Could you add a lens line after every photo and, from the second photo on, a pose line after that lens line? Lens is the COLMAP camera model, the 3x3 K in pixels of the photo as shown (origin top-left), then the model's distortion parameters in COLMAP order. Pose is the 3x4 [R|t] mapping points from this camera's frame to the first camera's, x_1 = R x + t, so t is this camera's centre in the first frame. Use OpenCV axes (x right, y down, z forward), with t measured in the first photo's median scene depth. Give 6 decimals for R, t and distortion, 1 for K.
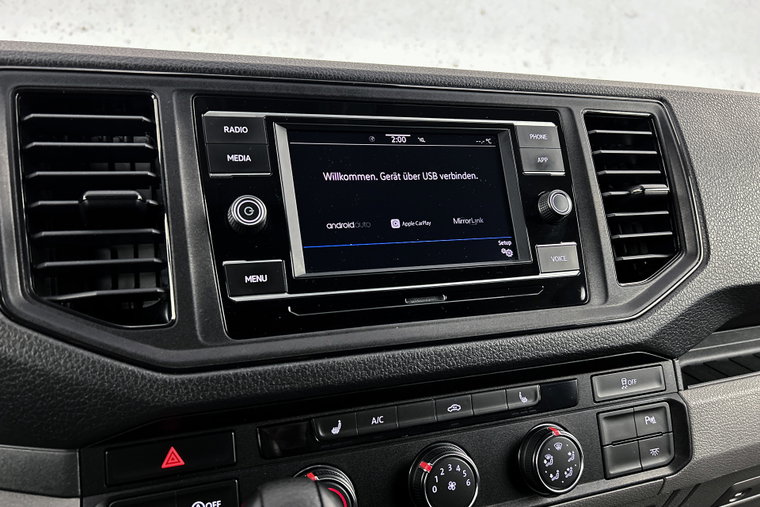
lens RADIAL K [[556.9, 0, 376.4], [0, 556.9, 250.0], [0, 0, 1]] dist [-0.005630, -0.018289]
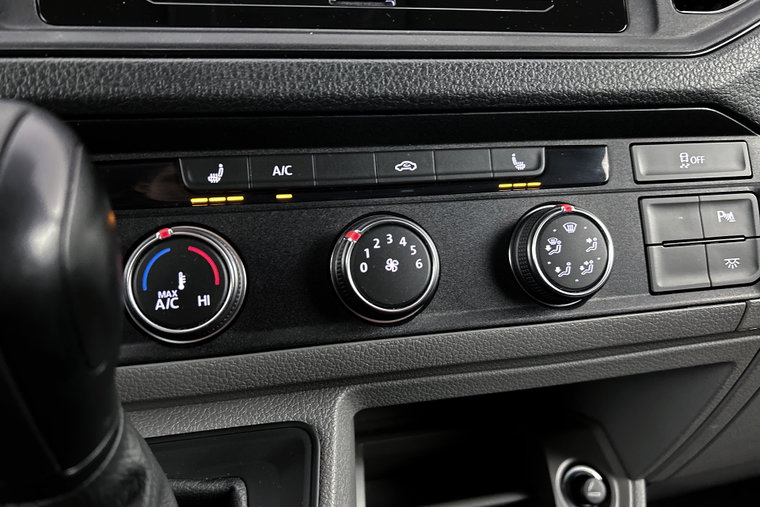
lens RADIAL K [[556.9, 0, 378.8], [0, 556.9, 255.7], [0, 0, 1]] dist [-0.005630, -0.018289]
pose [[0.991392, -0.004813, -0.130840, 0.179549], [0.010310, 0.999091, 0.041363, 0.336377], [0.130522, -0.042356, 0.990540, 0.308230]]
